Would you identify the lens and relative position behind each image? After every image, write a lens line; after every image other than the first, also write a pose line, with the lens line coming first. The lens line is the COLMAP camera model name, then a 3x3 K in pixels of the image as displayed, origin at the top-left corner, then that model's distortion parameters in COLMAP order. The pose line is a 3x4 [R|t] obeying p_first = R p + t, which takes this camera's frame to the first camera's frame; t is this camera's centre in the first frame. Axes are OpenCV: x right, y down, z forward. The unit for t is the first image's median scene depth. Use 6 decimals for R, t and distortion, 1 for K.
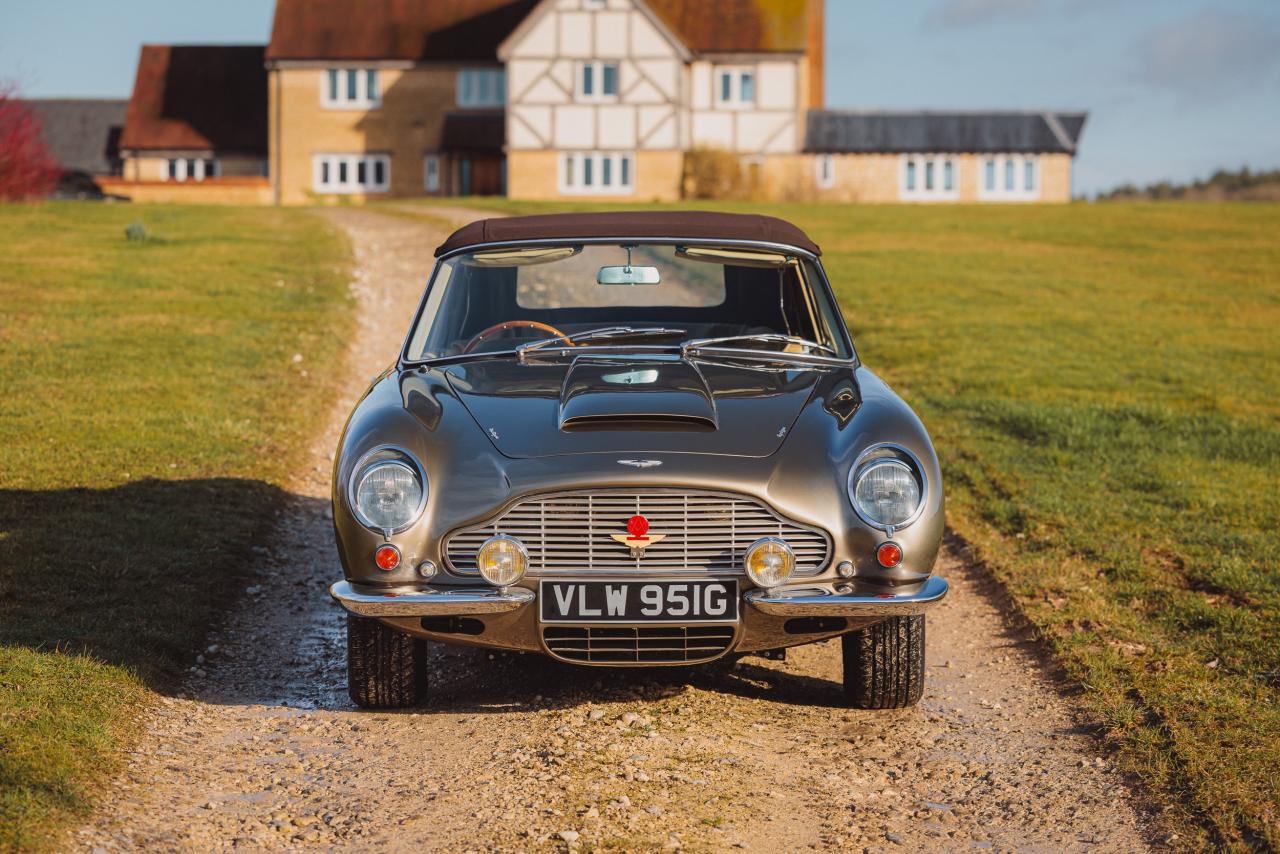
lens RADIAL K [[3873.1, 0, 640.0], [0, 3873.1, 427.0], [0, 0, 1]] dist [-0.012236, -0.954837]
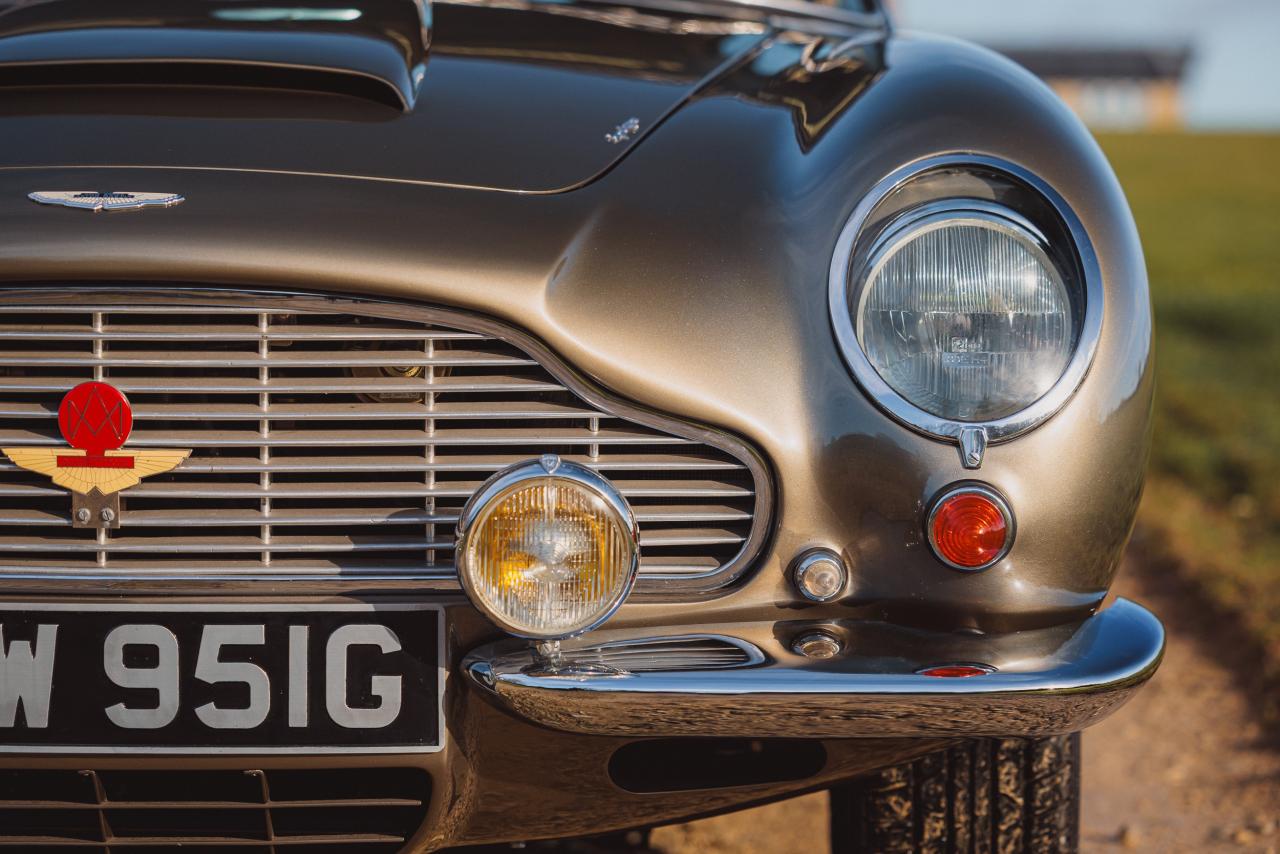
lens RADIAL K [[3873.1, 0, 640.0], [0, 3873.1, 427.0], [0, 0, 1]] dist [-0.012236, -0.954837]
pose [[0.999765, 0.008889, -0.019750, 0.045320], [-0.008860, 0.999960, 0.001540, 0.025268], [0.019763, -0.001365, 0.999804, 0.708515]]
